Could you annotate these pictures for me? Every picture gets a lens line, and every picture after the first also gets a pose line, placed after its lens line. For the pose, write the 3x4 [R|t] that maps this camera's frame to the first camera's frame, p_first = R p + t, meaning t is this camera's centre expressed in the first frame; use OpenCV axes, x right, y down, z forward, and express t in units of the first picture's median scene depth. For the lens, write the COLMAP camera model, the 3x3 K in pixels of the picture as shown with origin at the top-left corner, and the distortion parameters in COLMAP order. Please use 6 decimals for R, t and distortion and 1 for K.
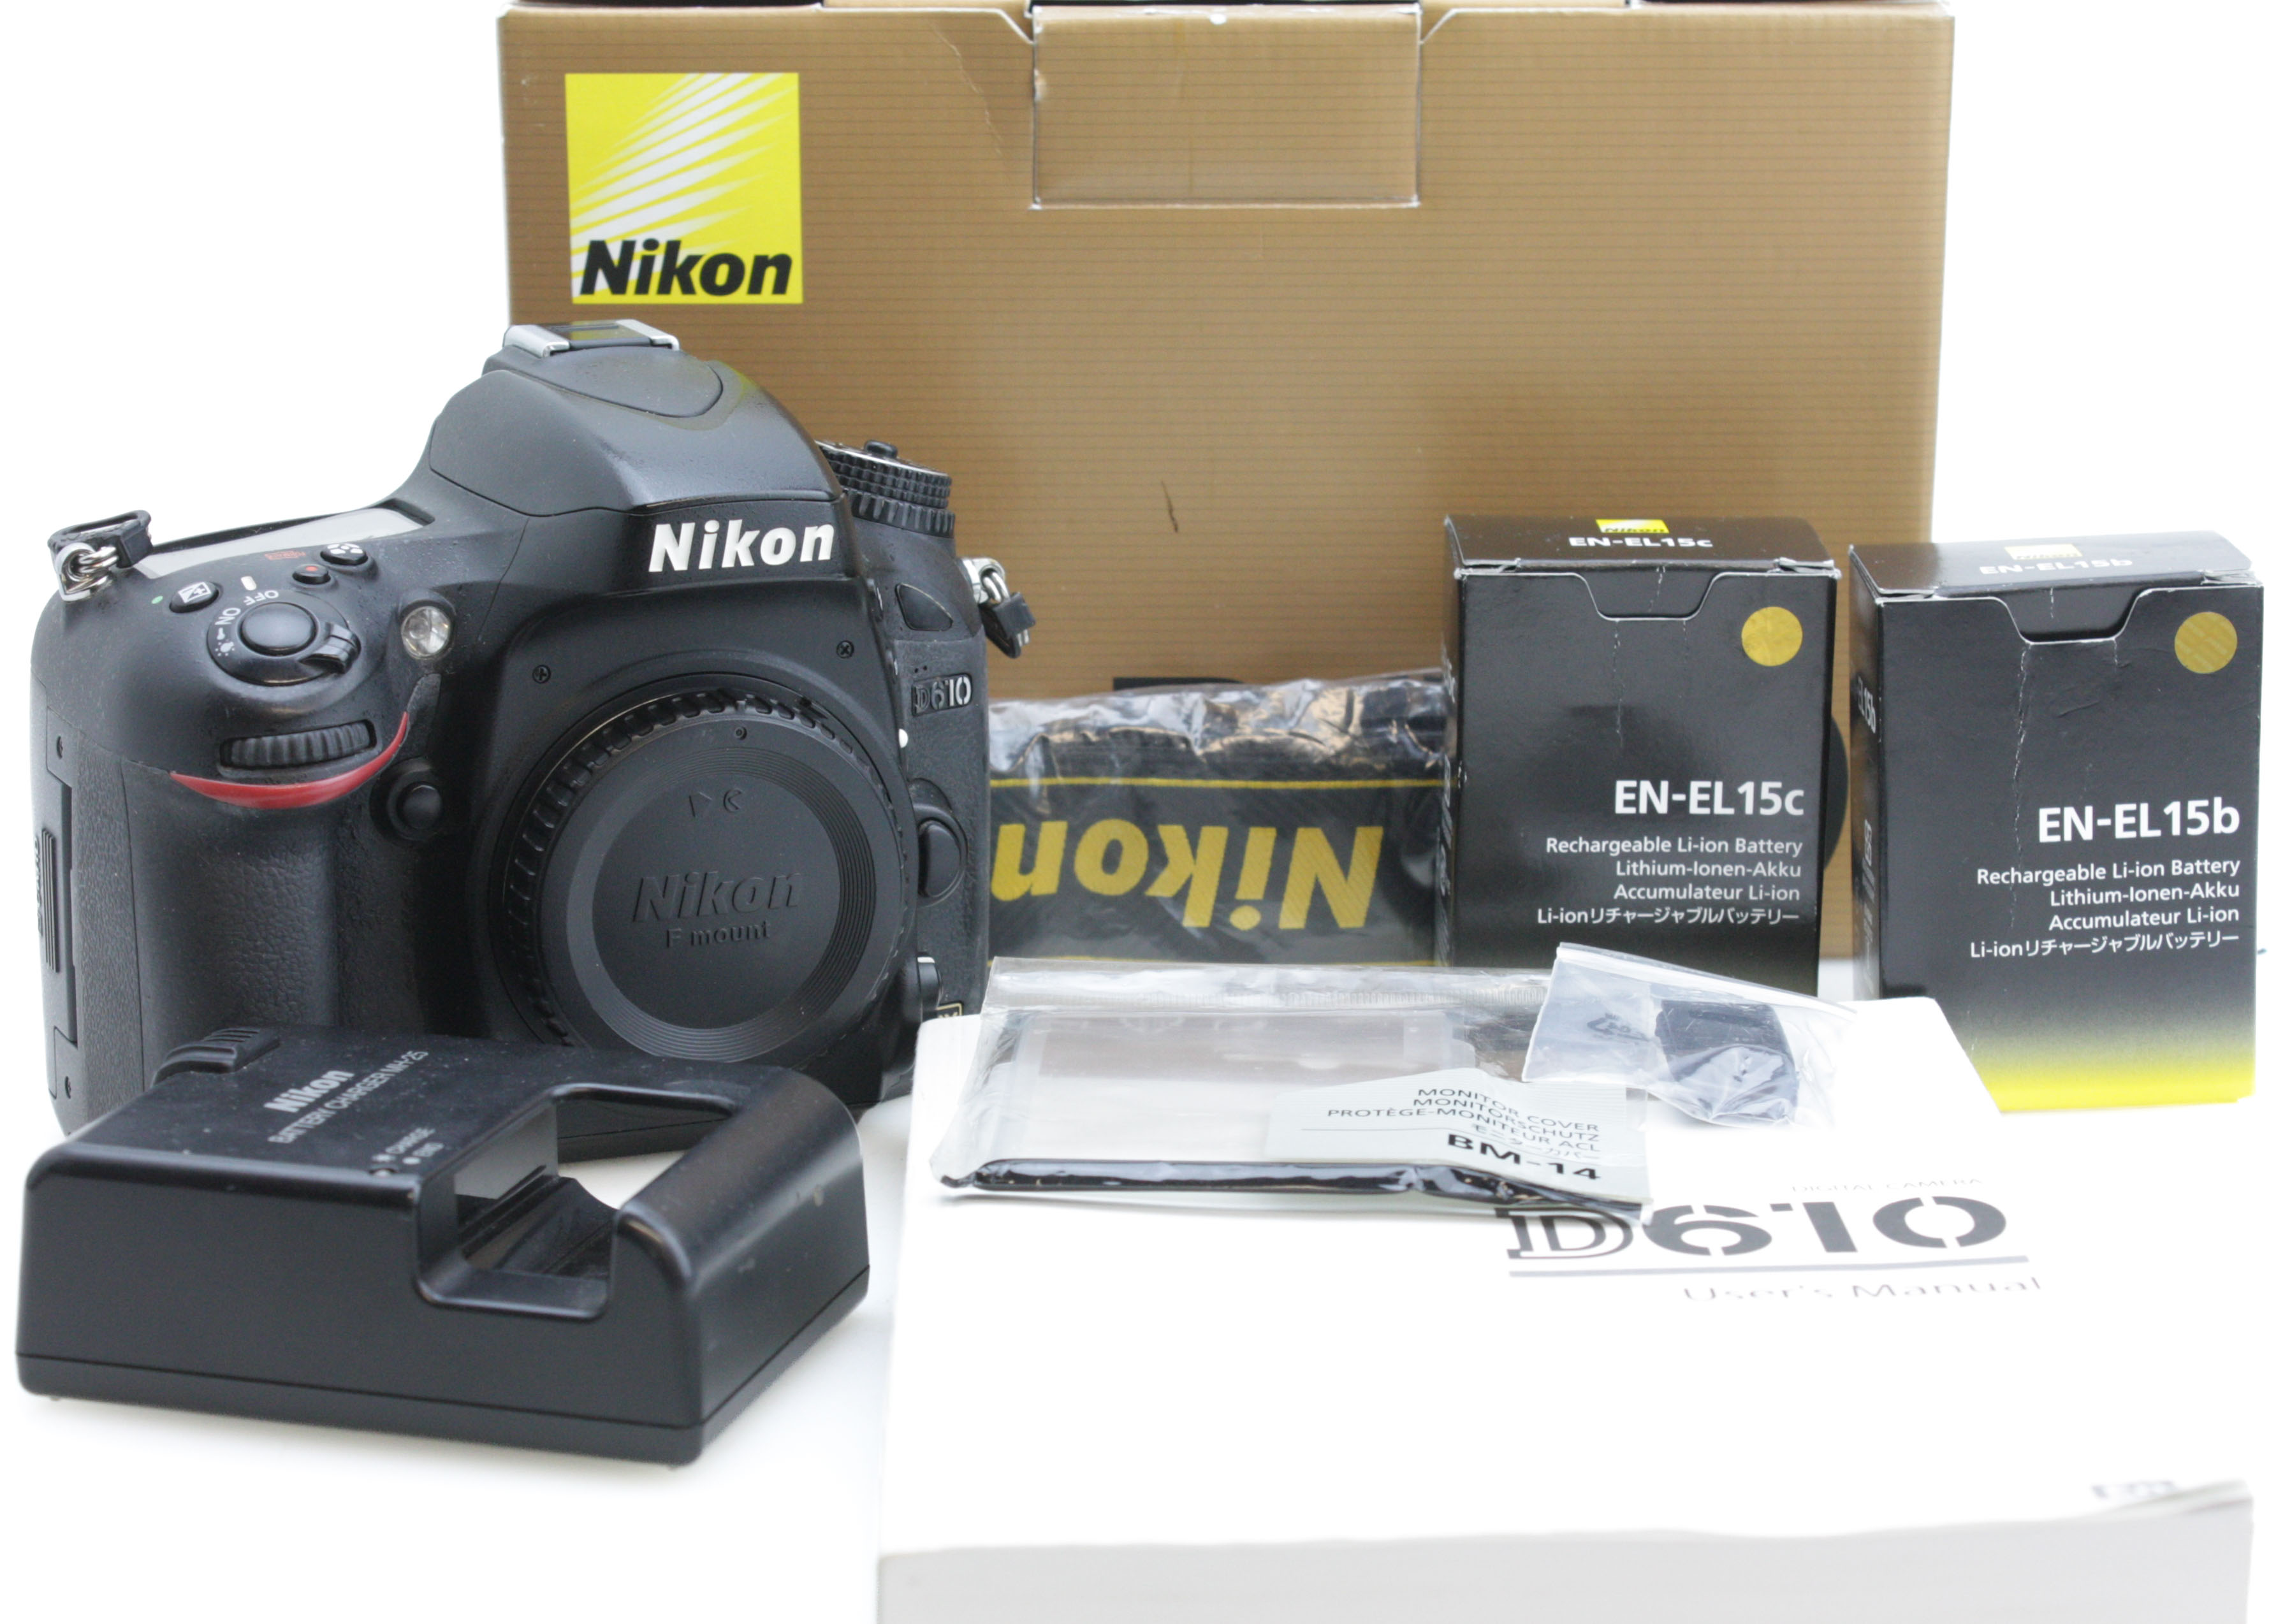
lens RADIAL K [[4609.1, 0, 1134.5], [0, 4609.1, 812.0], [0, 0, 1]] dist [-0.049050, -0.318507]
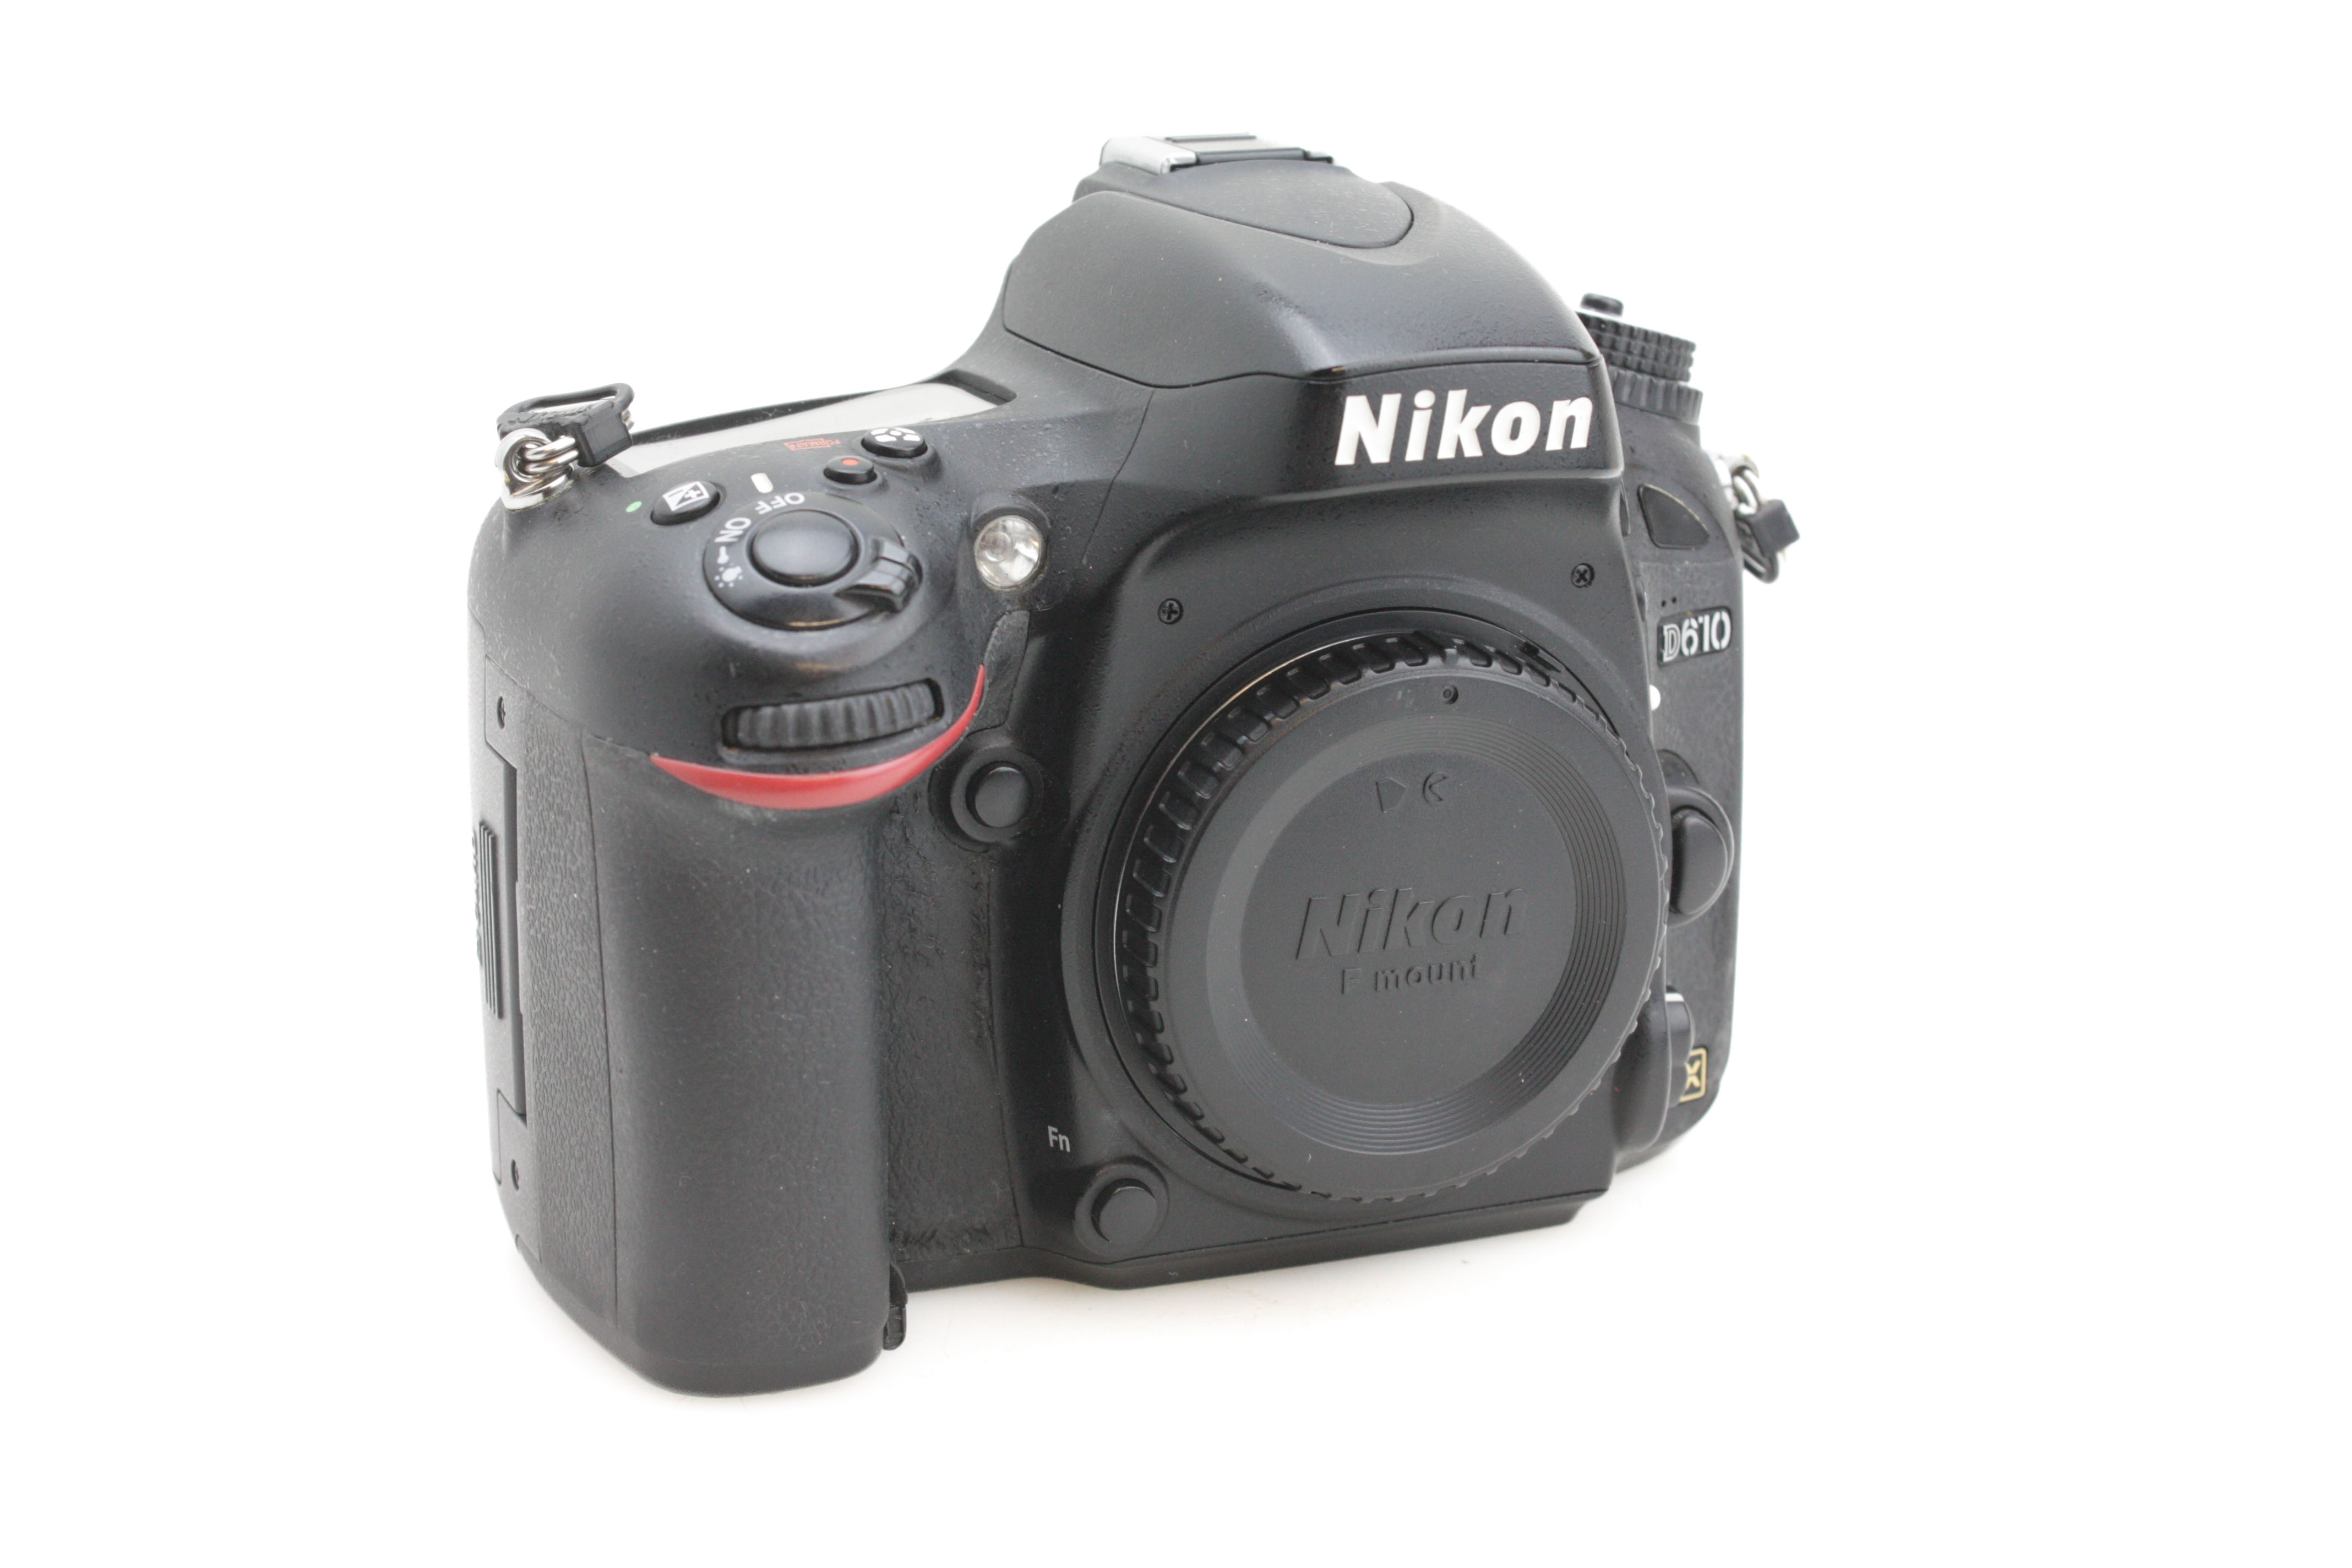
lens RADIAL K [[4370.5, 0, 1176.0], [0, 4370.5, 784.0], [0, 0, 1]] dist [-0.010255, 0.033931]
pose [[0.995651, 0.003632, -0.093090, -0.065738], [-0.002219, 0.999881, 0.015276, -0.013742], [0.093134, -0.015003, 0.995541, 0.332363]]
